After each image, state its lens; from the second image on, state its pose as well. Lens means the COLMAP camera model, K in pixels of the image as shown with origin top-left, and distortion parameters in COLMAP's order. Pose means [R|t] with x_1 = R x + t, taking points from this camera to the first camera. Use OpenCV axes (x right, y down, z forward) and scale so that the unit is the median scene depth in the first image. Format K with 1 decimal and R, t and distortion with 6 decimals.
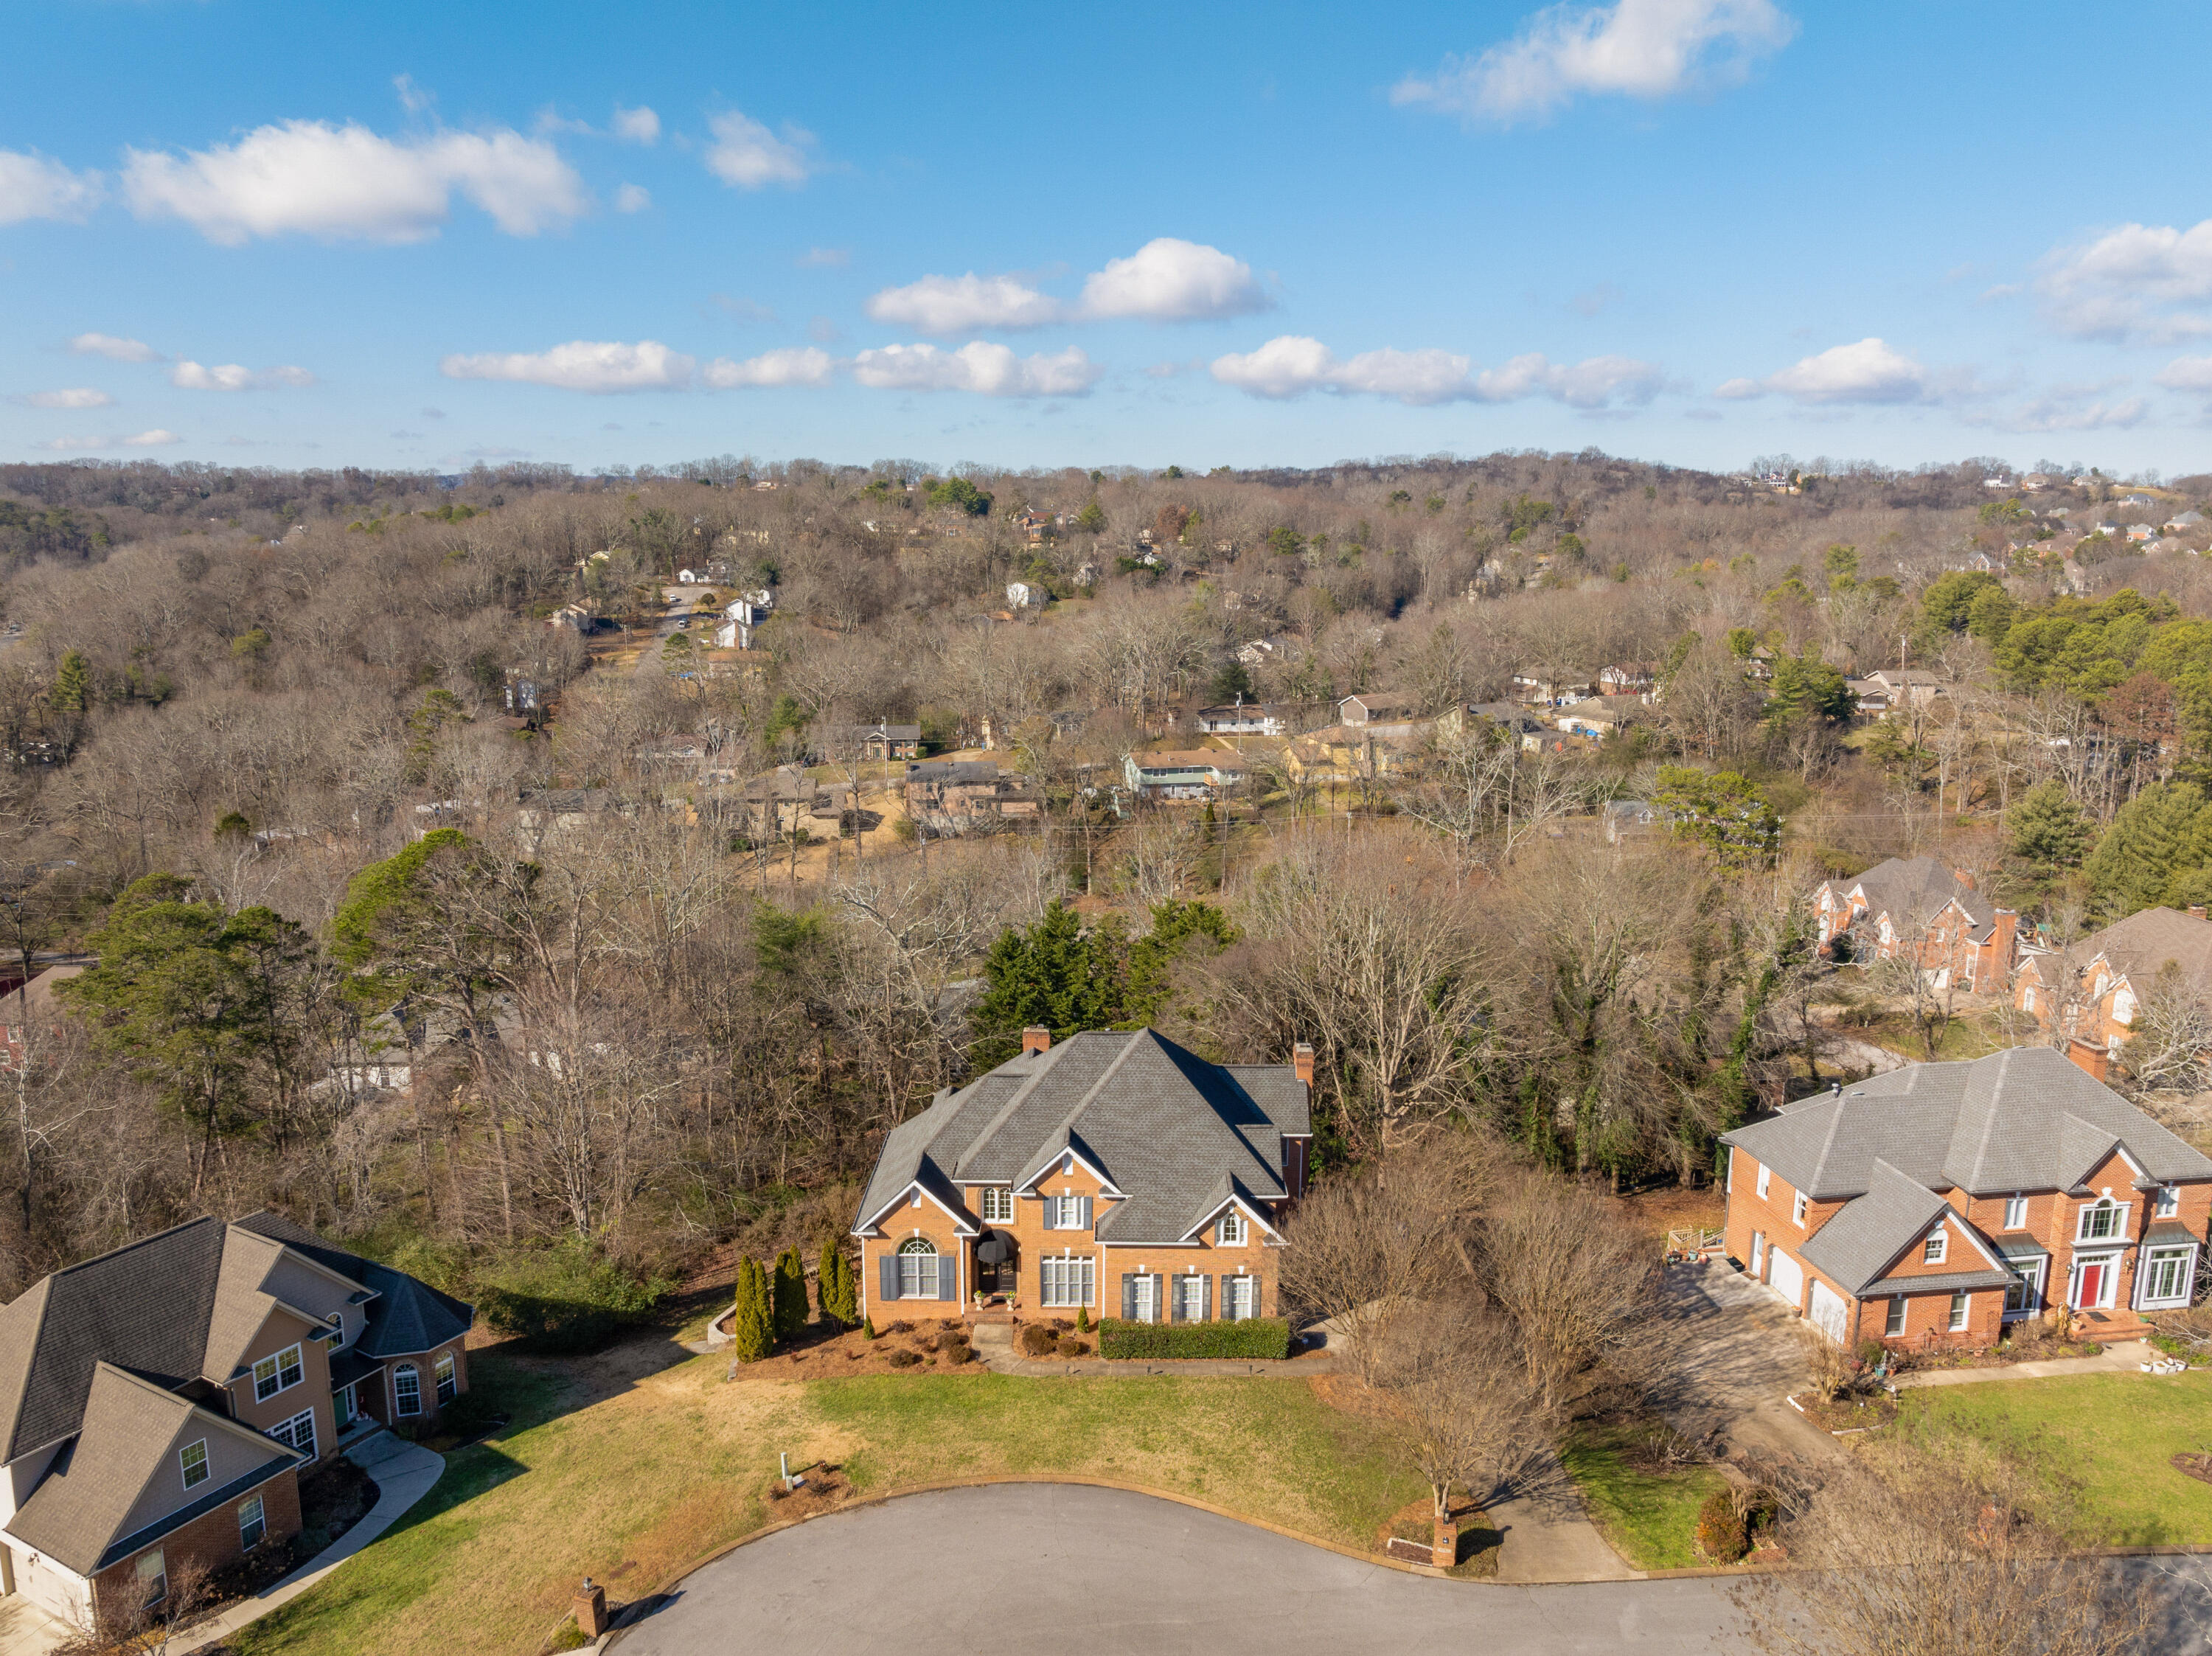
lens RADIAL K [[1585.6, 0, 1109.8], [0, 1585.6, 831.8], [0, 0, 1]] dist [-0.043898, 0.007609]
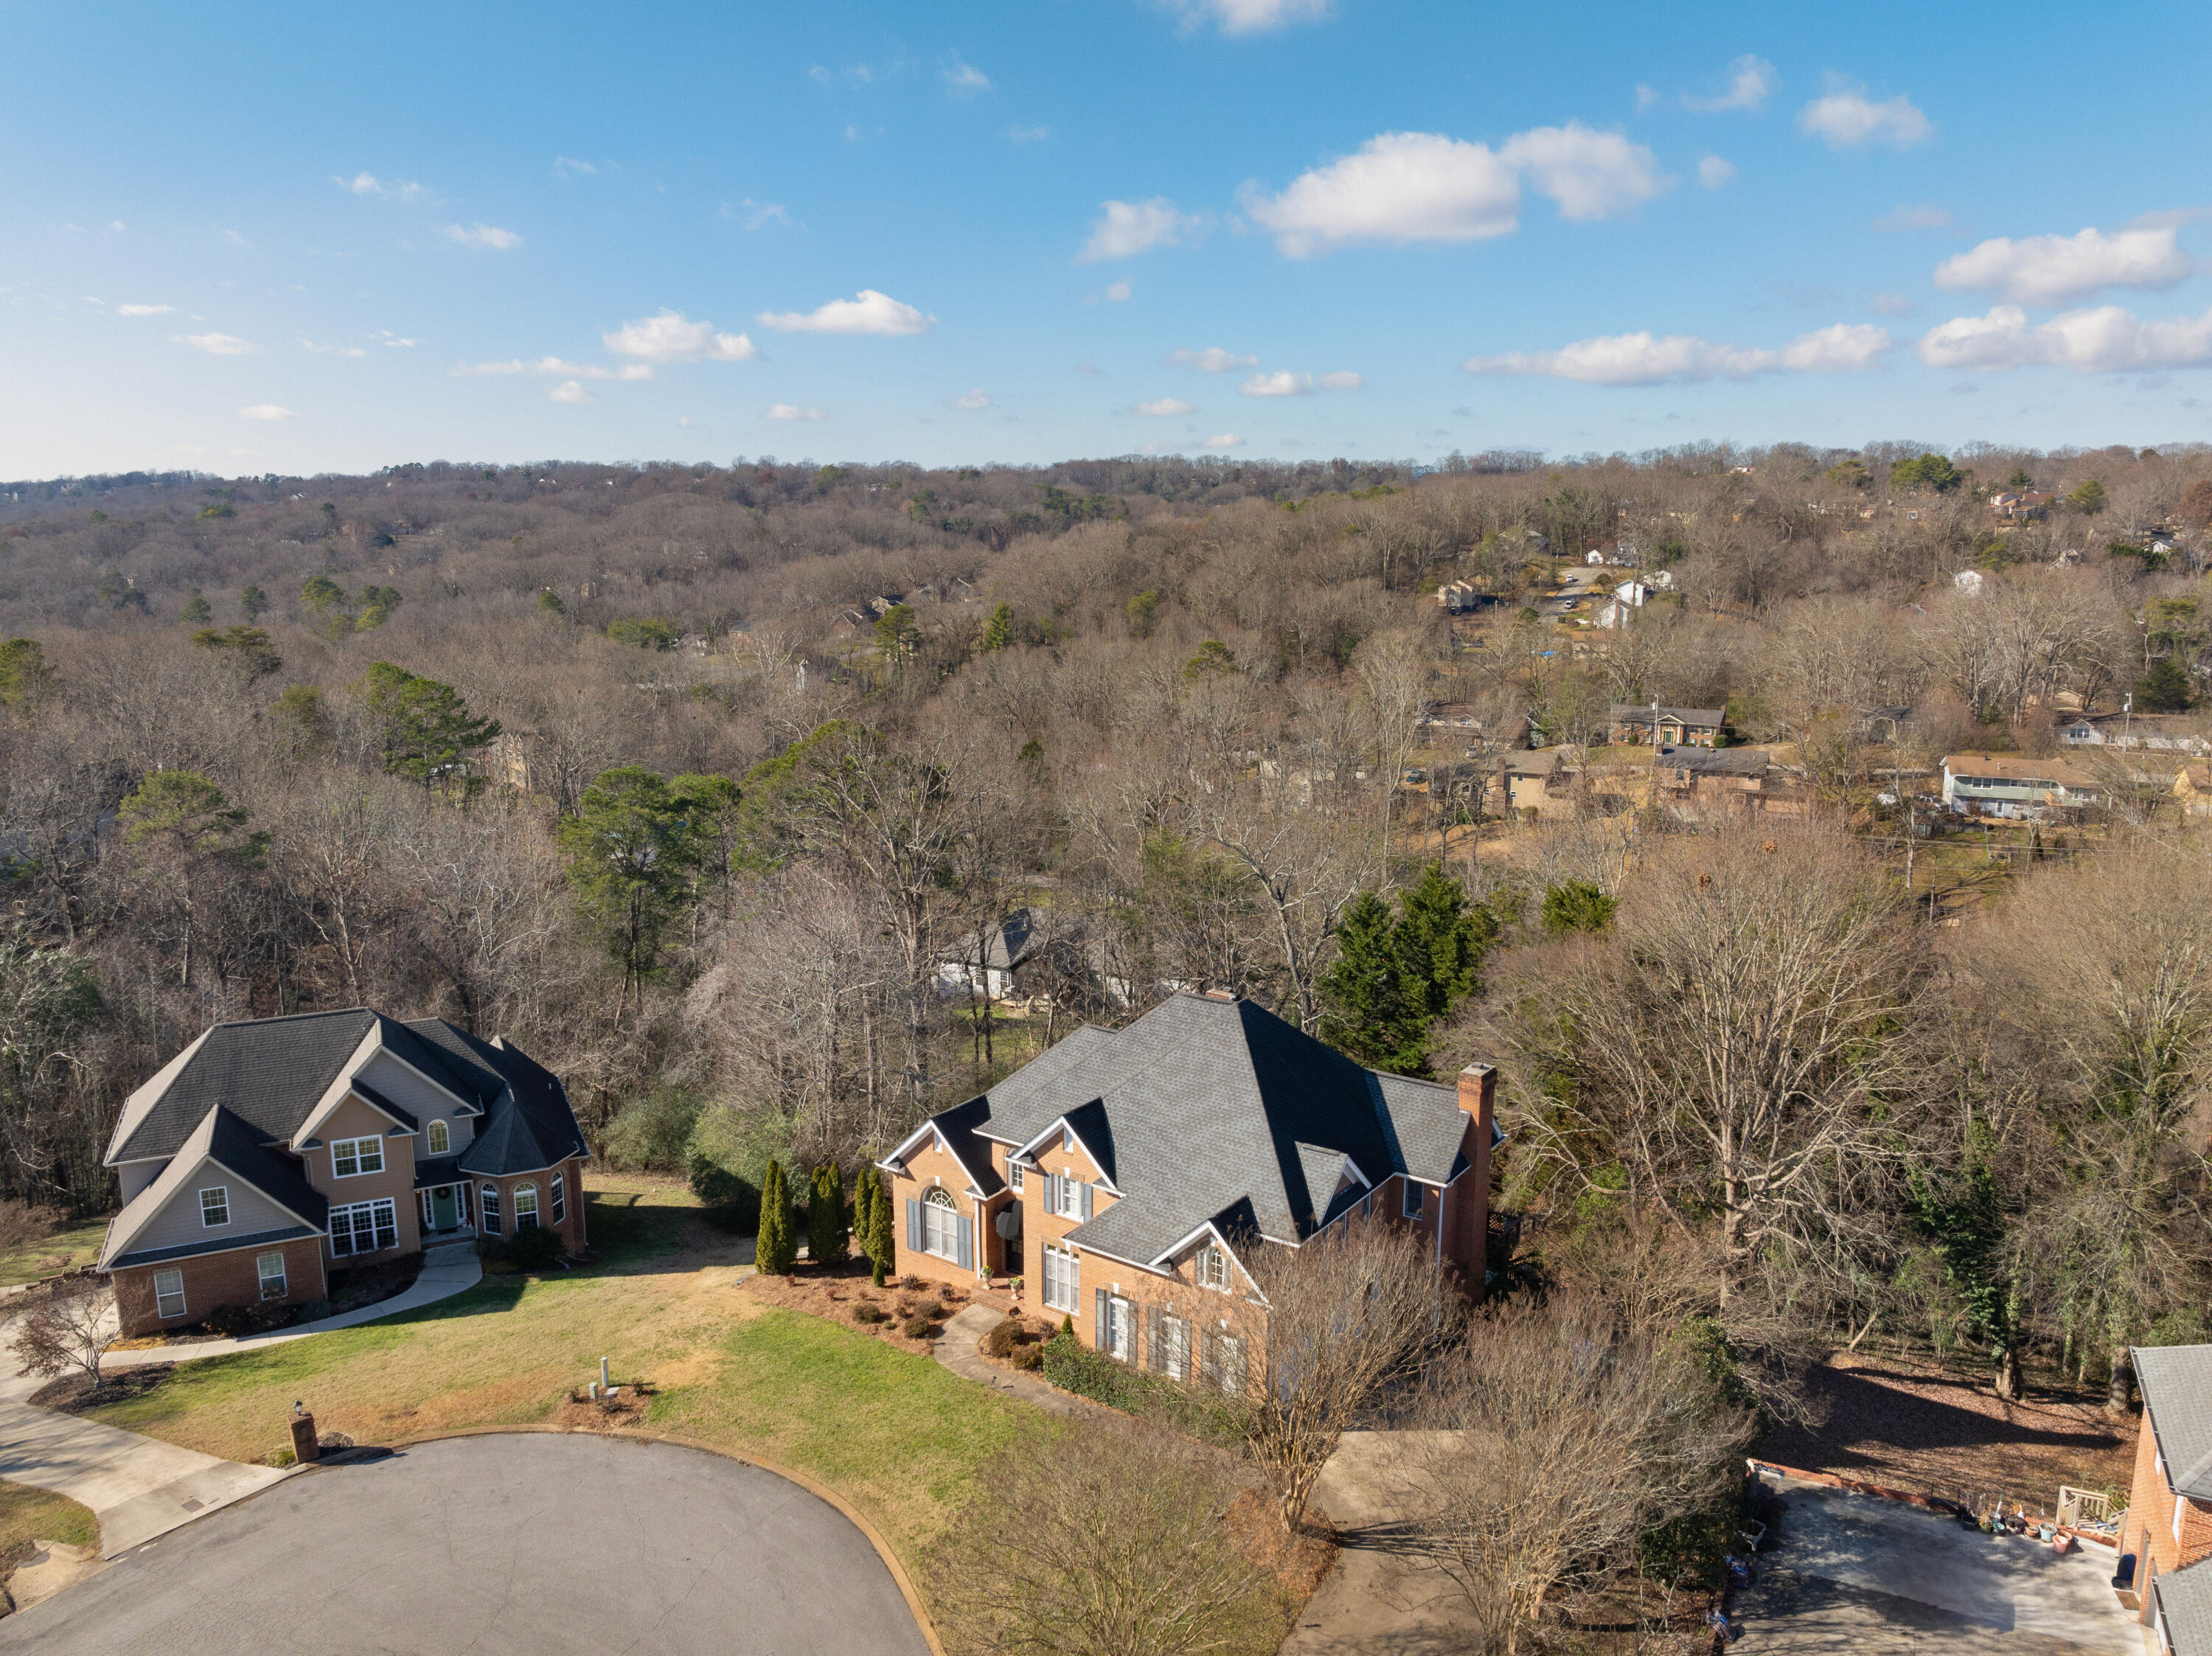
lens RADIAL K [[1585.6, 0, 1094.6], [0, 1585.6, 830.5], [0, 0, 1]] dist [-0.043898, 0.007609]
pose [[0.815672, 0.106778, -0.568575, 0.420769], [-0.105574, 0.993789, 0.035179, 0.022322], [0.568800, 0.031332, 0.821879, 0.327897]]
